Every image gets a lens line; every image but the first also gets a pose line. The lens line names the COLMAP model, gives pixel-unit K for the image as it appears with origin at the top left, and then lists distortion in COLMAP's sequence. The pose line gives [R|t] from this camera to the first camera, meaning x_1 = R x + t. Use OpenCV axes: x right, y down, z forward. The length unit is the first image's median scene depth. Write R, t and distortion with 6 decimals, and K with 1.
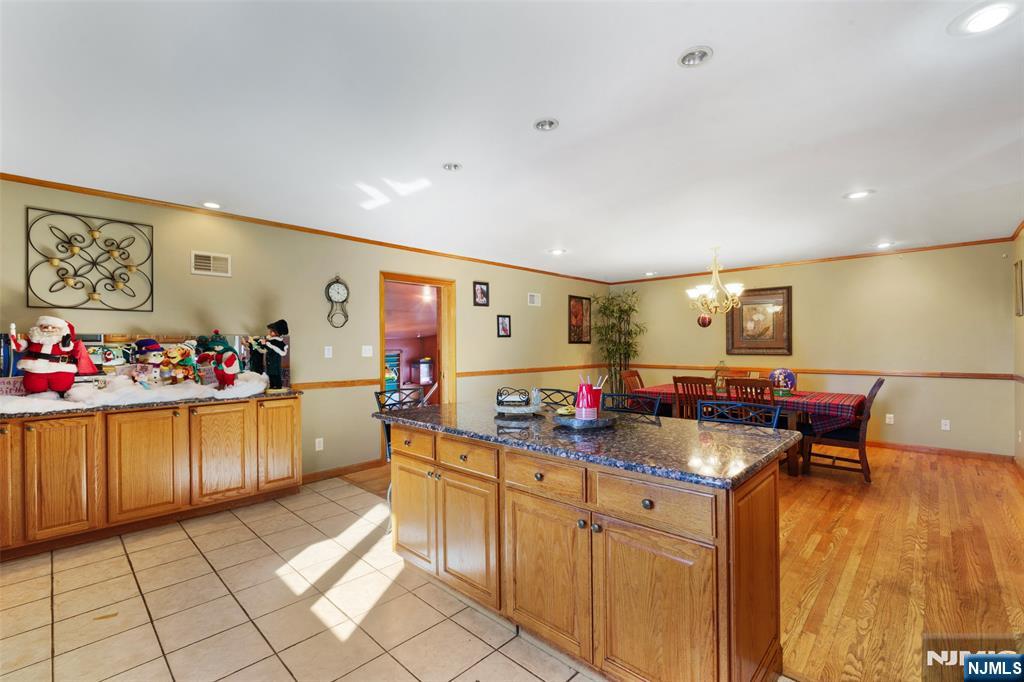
lens RADIAL K [[447.5, 0, 508.4], [0, 447.5, 346.4], [0, 0, 1]] dist [-0.004244, -0.000834]
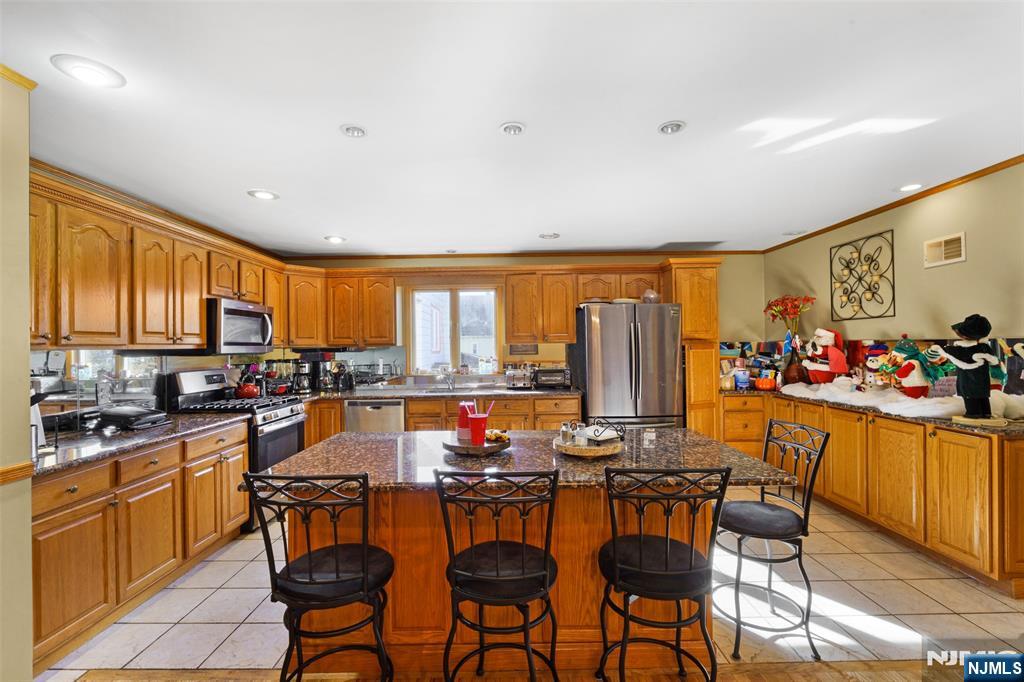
lens RADIAL K [[447.5, 0, 508.9], [0, 447.5, 344.1], [0, 0, 1]] dist [-0.004244, -0.000834]
pose [[-0.717172, 0.023947, -0.696484, 0.545681], [0.030095, 0.999541, 0.003377, -0.048449], [0.696246, -0.018539, -0.717564, 1.193824]]
